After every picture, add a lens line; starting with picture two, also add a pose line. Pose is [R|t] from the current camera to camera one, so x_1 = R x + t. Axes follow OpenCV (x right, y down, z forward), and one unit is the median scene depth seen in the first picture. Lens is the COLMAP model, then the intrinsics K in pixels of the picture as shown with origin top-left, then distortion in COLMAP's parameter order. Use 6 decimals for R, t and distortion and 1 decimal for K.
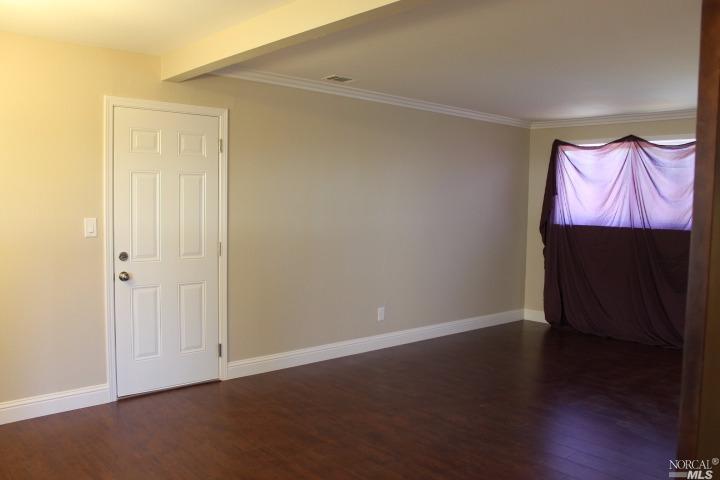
lens RADIAL K [[589.6, 0, 360.9], [0, 589.6, 239.6], [0, 0, 1]] dist [-0.163001, 0.139102]
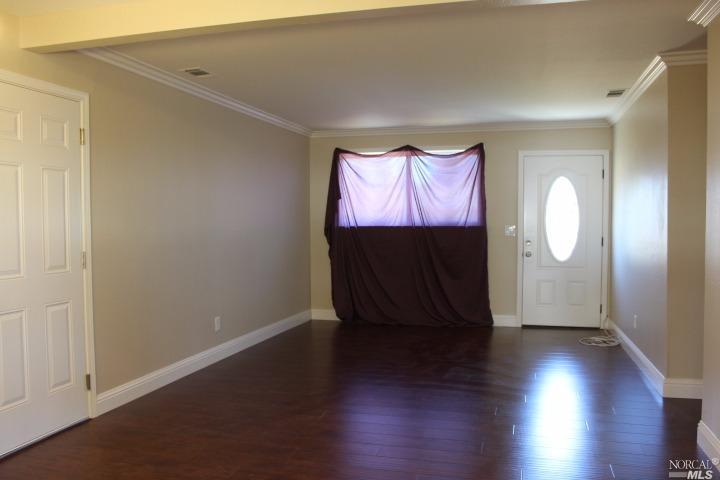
lens RADIAL K [[589.6, 0, 362.7], [0, 589.6, 238.5], [0, 0, 1]] dist [-0.163001, 0.139102]
pose [[0.839989, -0.041625, 0.541004, -0.240801], [0.057438, 0.998272, -0.012373, 0.012418], [-0.539554, 0.041467, 0.840929, 0.068017]]
